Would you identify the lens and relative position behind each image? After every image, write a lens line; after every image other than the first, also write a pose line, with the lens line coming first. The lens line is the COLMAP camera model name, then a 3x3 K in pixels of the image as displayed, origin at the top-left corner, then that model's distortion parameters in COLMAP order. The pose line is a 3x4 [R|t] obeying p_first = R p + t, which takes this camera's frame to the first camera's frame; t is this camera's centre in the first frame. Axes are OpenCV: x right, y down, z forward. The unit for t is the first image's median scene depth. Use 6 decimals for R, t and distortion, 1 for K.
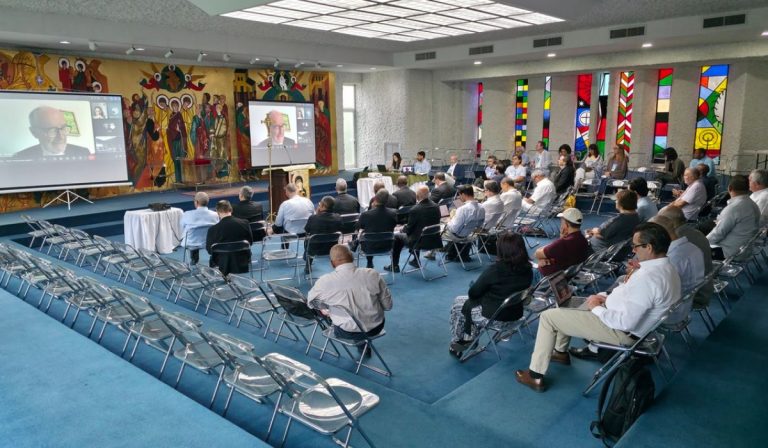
lens RADIAL K [[589.0, 0, 382.2], [0, 589.0, 224.0], [0, 0, 1]] dist [0.065576, -0.001873]
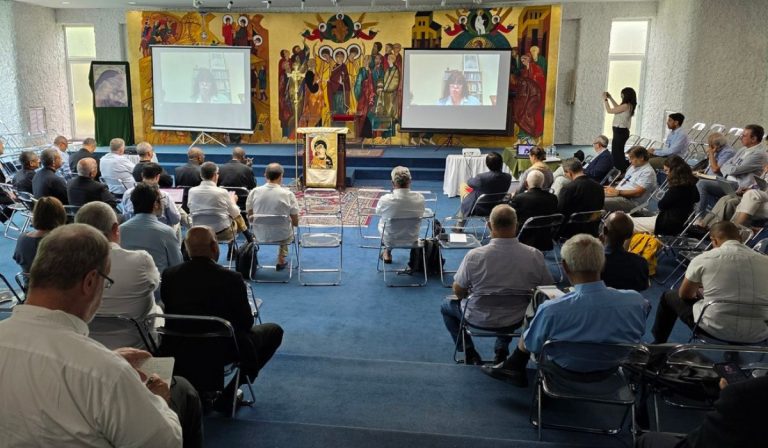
lens RADIAL K [[589.0, 0, 383.2], [0, 589.0, 225.7], [0, 0, 1]] dist [0.065576, -0.001873]
pose [[0.563485, 0.215469, -0.797532, 0.509405], [-0.153462, 0.975886, 0.155229, -0.090588], [0.811748, 0.034921, 0.582964, 0.500843]]
